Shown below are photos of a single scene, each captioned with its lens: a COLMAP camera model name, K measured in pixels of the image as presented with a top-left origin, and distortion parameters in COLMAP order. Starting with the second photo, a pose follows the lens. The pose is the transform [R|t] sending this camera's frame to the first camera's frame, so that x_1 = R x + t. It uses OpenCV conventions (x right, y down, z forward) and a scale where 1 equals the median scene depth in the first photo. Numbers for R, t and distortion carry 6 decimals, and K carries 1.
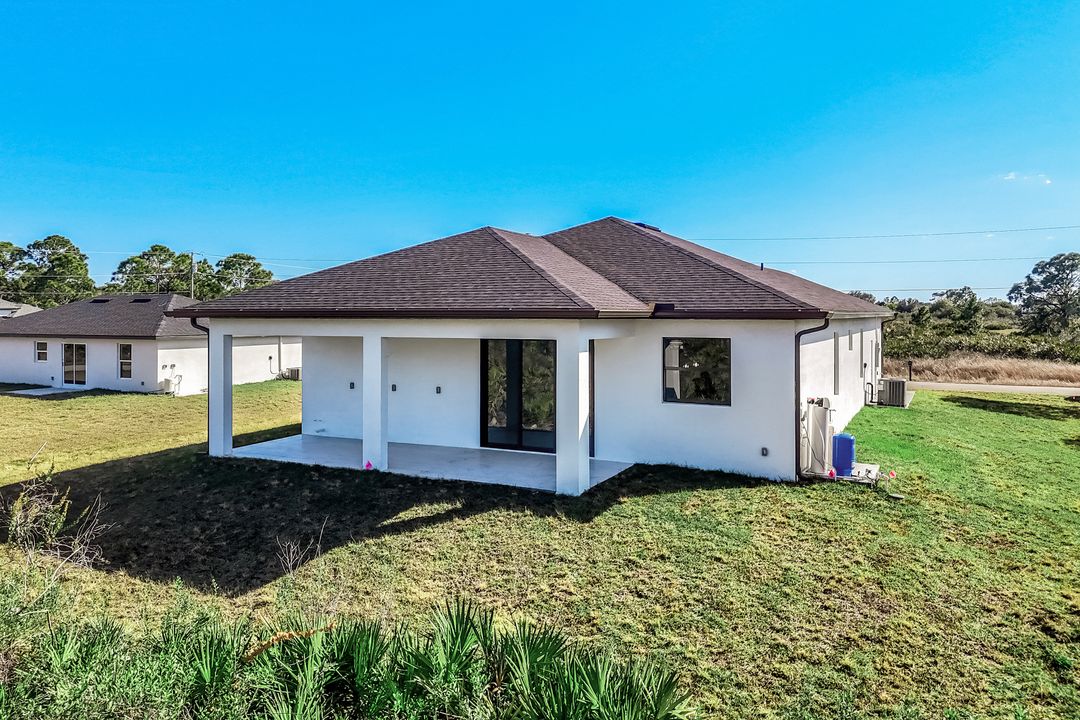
lens RADIAL K [[792.3, 0, 534.5], [0, 792.3, 333.5], [0, 0, 1]] dist [0.055193, -0.040871]
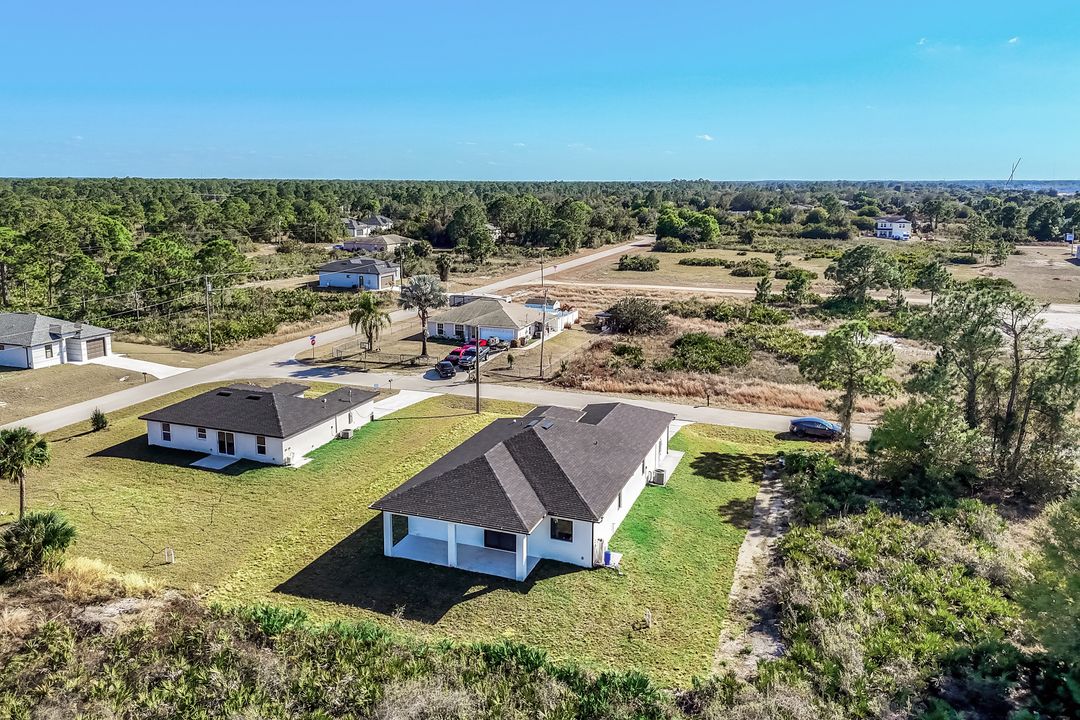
lens RADIAL K [[792.3, 0, 535.4], [0, 792.3, 337.7], [0, 0, 1]] dist [0.055193, -0.040871]
pose [[0.993969, -0.015363, 0.108577, -0.243912], [-0.003648, 0.984956, 0.172768, -1.400090], [-0.109598, -0.172123, 0.978960, -2.114043]]
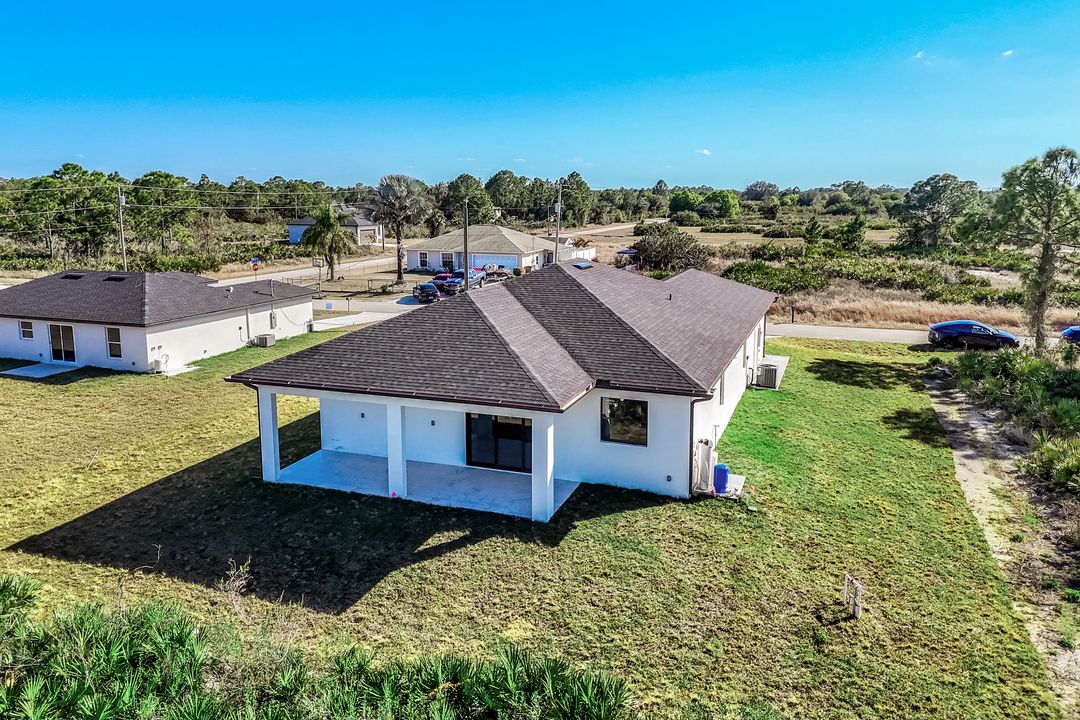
lens RADIAL K [[792.3, 0, 534.1], [0, 792.3, 330.9], [0, 0, 1]] dist [0.055193, -0.040871]
pose [[0.994167, -0.019051, 0.106158, -0.126864], [0.003562, 0.989540, 0.144216, -0.384420], [-0.107795, -0.142997, 0.983835, -0.437857]]
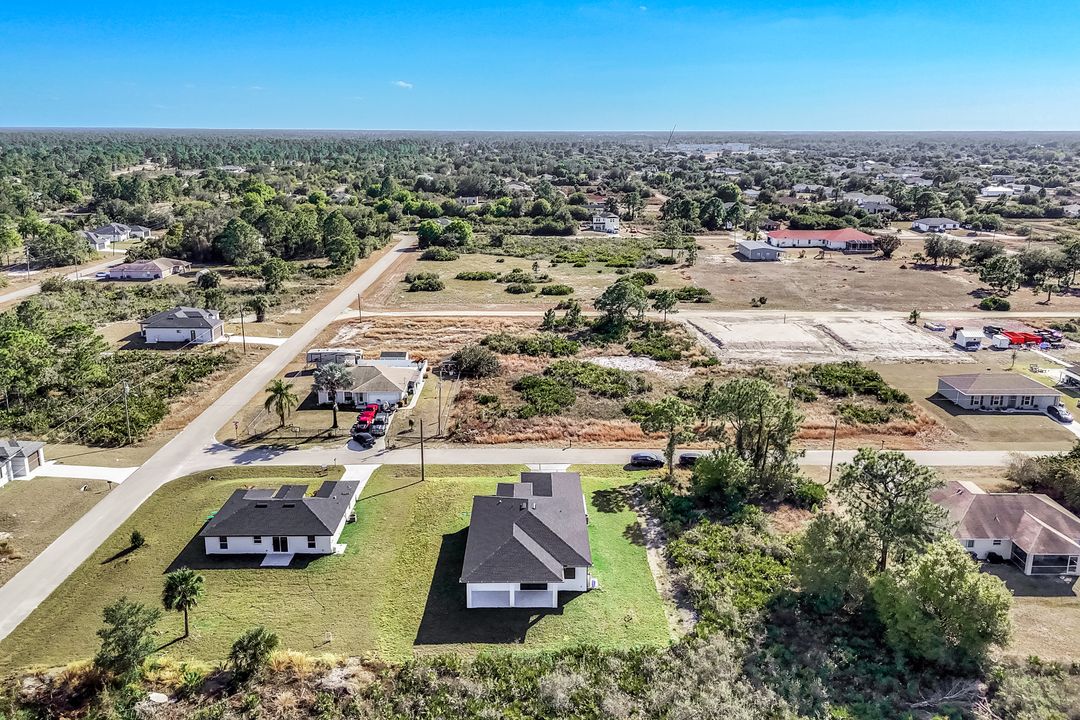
lens RADIAL K [[792.3, 0, 534.4], [0, 792.3, 351.5], [0, 0, 1]] dist [0.055193, -0.040871]
pose [[0.884938, -0.120662, 0.449806, -2.565075], [0.003339, 0.967472, 0.252957, -3.178722], [-0.465697, -0.222349, 0.856555, -3.598165]]
